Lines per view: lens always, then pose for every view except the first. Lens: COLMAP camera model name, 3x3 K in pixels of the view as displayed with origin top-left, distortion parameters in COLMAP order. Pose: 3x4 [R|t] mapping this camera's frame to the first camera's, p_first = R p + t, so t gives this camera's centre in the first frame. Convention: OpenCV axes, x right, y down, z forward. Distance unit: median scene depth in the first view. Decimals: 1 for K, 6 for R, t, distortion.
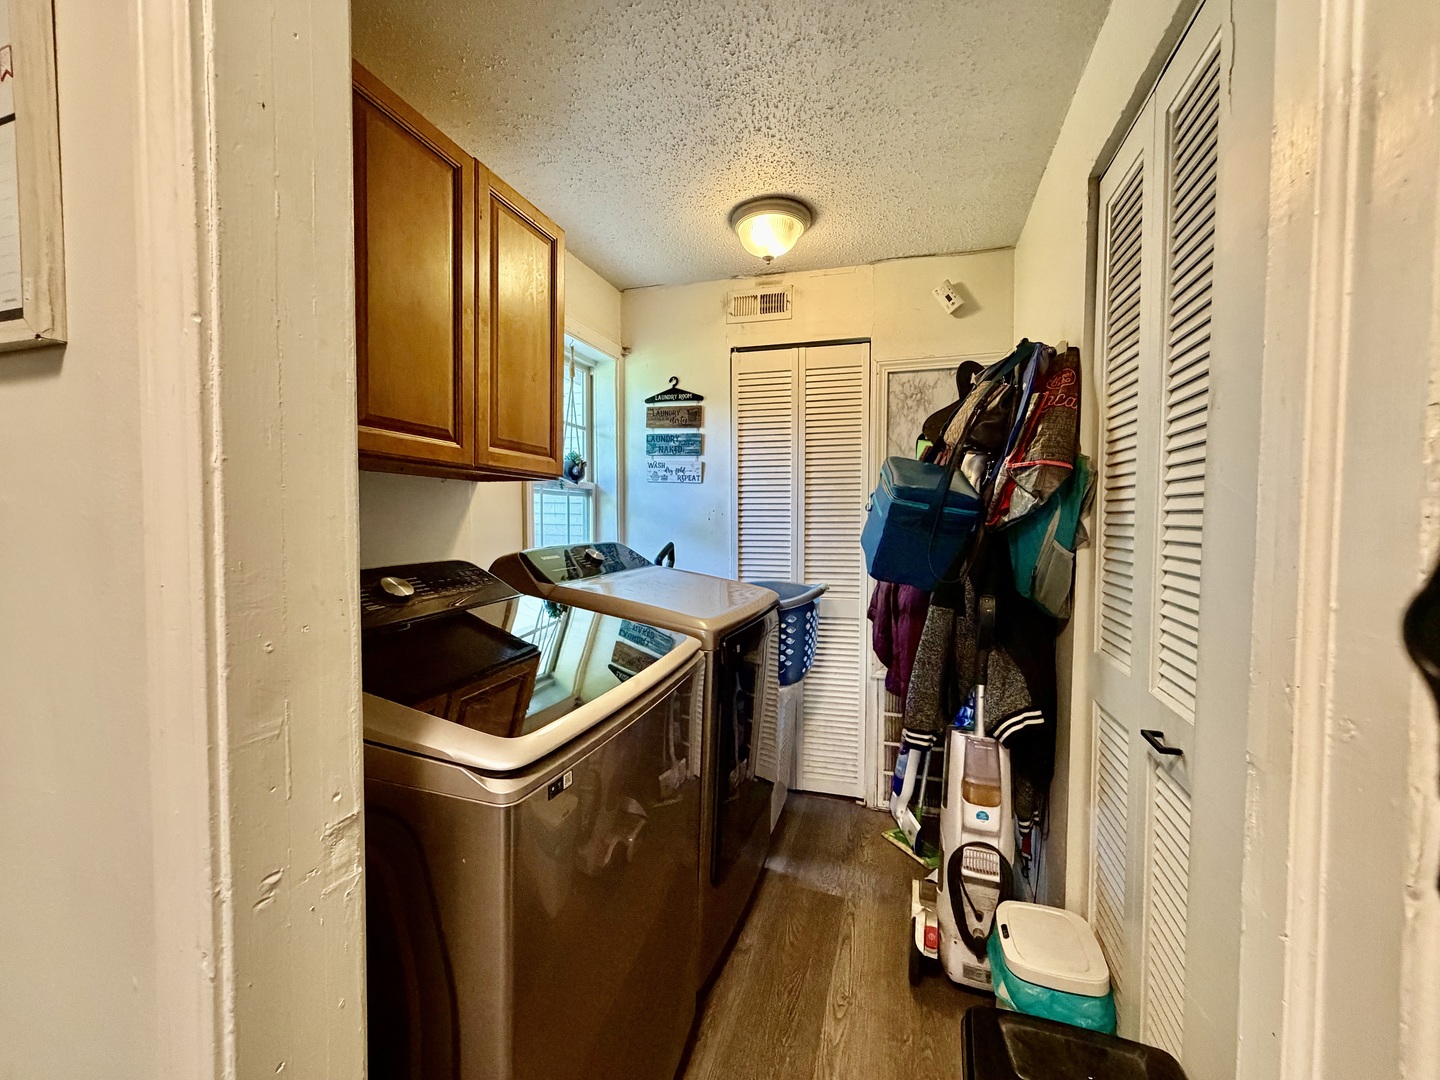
lens RADIAL K [[575.8, 0, 720.7], [0, 575.8, 540.0], [0, 0, 1]] dist [0.000069, -0.000017]
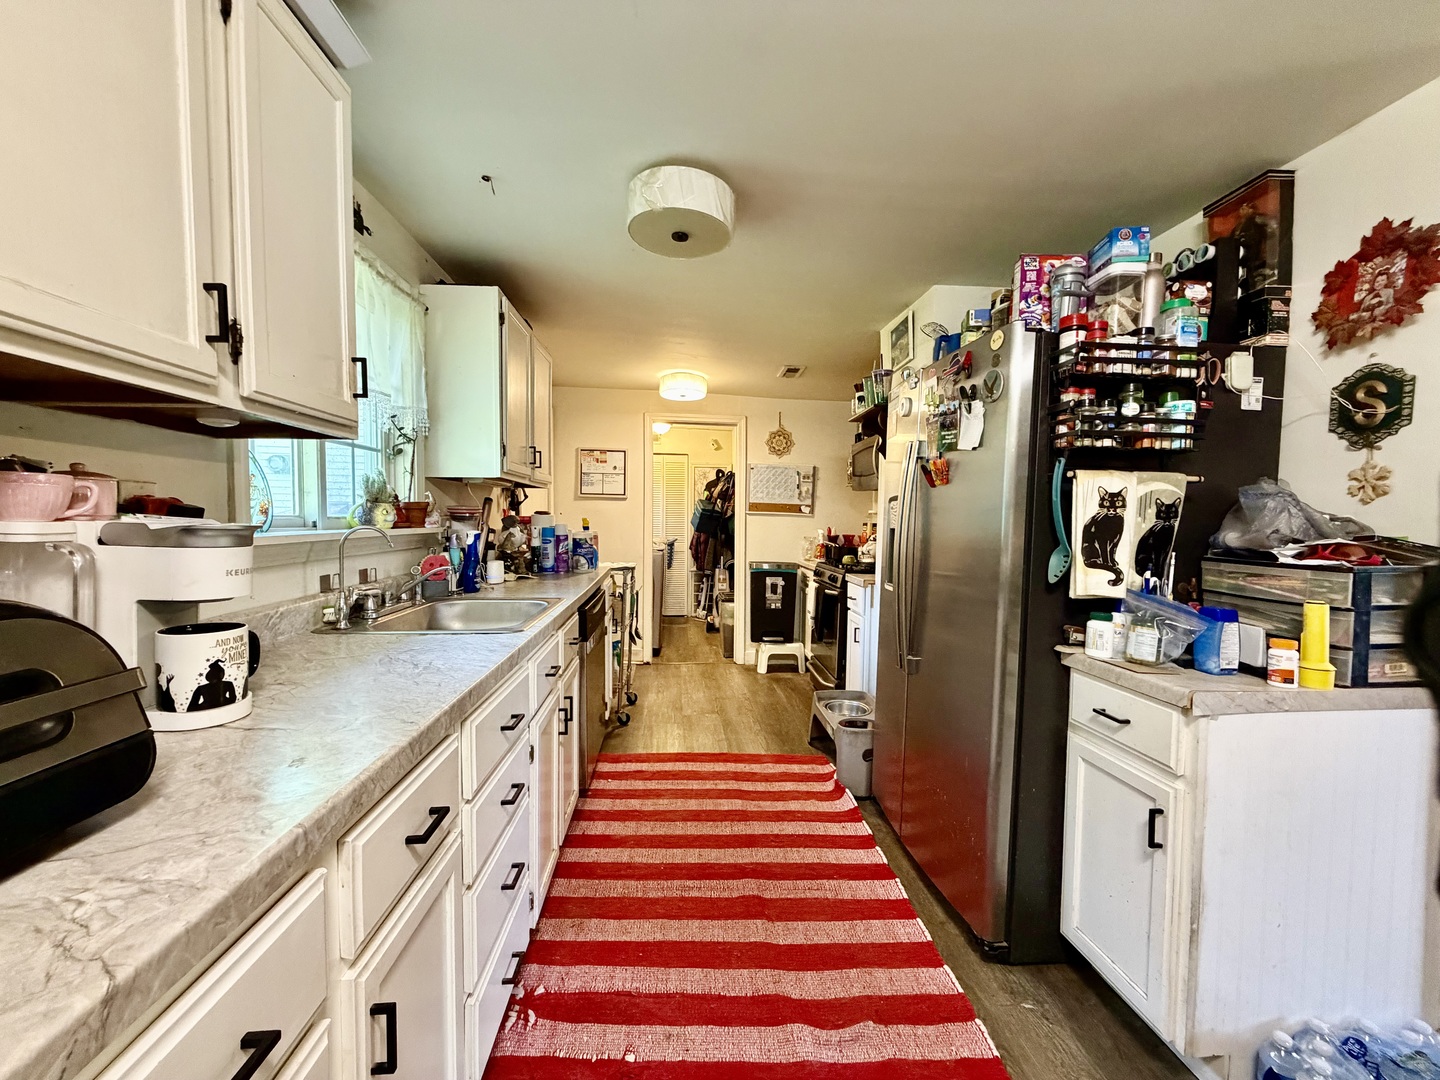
lens RADIAL K [[575.8, 0, 712.6], [0, 575.8, 541.9], [0, 0, 1]] dist [0.000069, -0.000017]
pose [[0.928467, -0.015268, 0.371102, -0.998586], [0.009686, 0.999810, 0.016900, 0.066222], [-0.371290, -0.012096, 0.928438, -2.458407]]
